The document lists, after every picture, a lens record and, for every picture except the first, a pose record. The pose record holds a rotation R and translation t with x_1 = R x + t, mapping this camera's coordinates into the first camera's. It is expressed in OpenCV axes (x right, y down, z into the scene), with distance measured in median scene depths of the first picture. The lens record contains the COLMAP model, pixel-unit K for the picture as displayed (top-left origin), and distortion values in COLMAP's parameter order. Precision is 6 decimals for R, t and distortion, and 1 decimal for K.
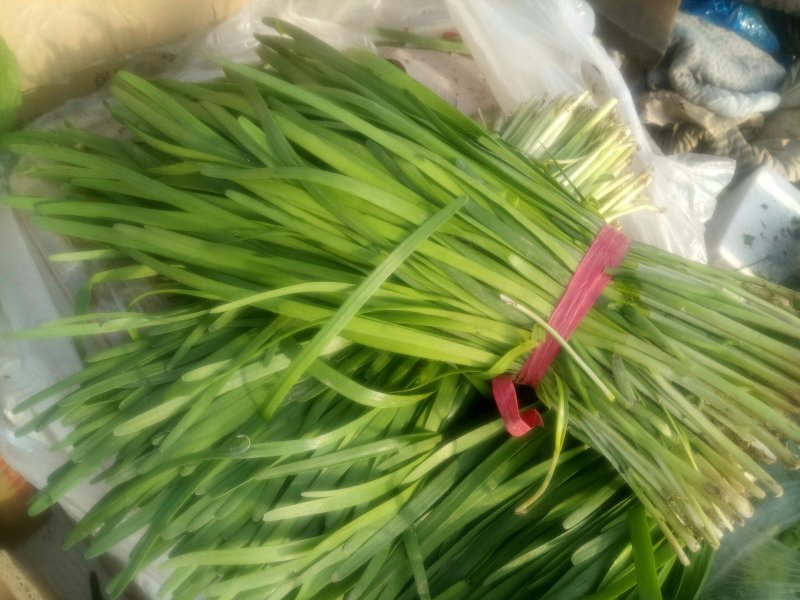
lens RADIAL K [[571.7, 0, 429.3], [0, 571.7, 302.3], [0, 0, 1]] dist [0.022612, -0.022040]
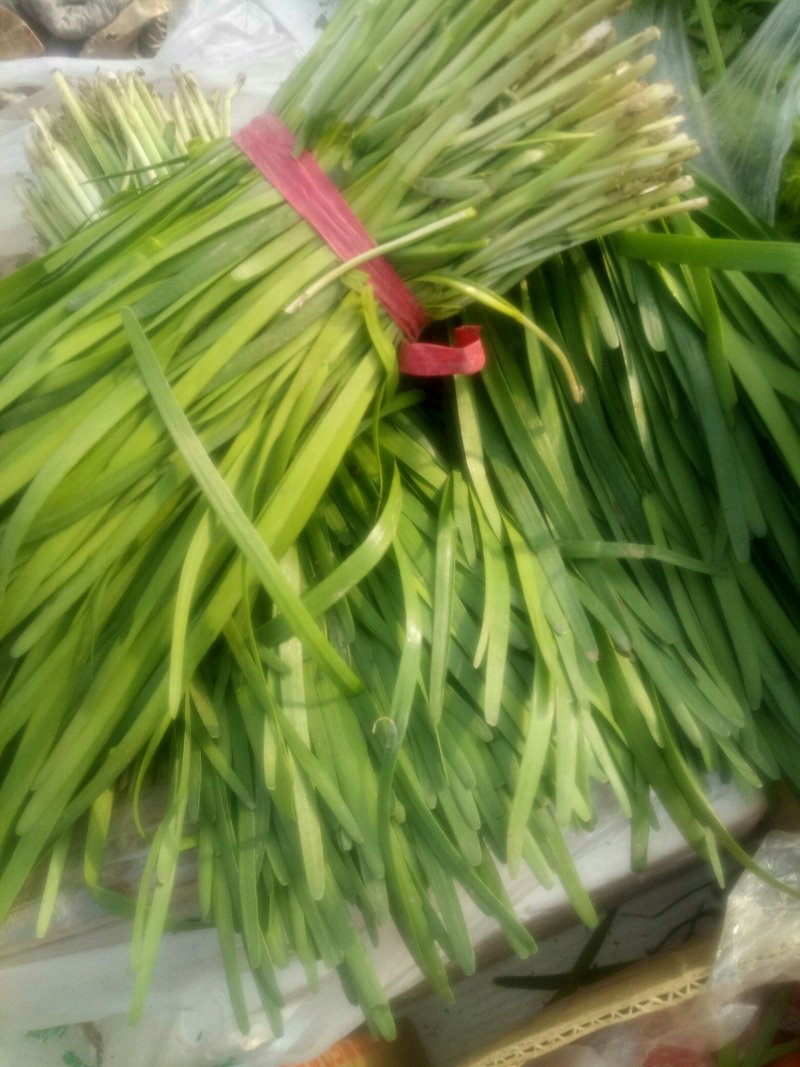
lens RADIAL K [[762.6, 0, 394.3], [0, 762.6, 492.2], [0, 0, 1]] dist [0.022612, -0.022040]
pose [[0.283162, -0.958647, 0.028543, -0.066615], [0.948640, 0.284336, 0.138690, 0.041448], [-0.141071, -0.012195, 0.989924, 0.063481]]
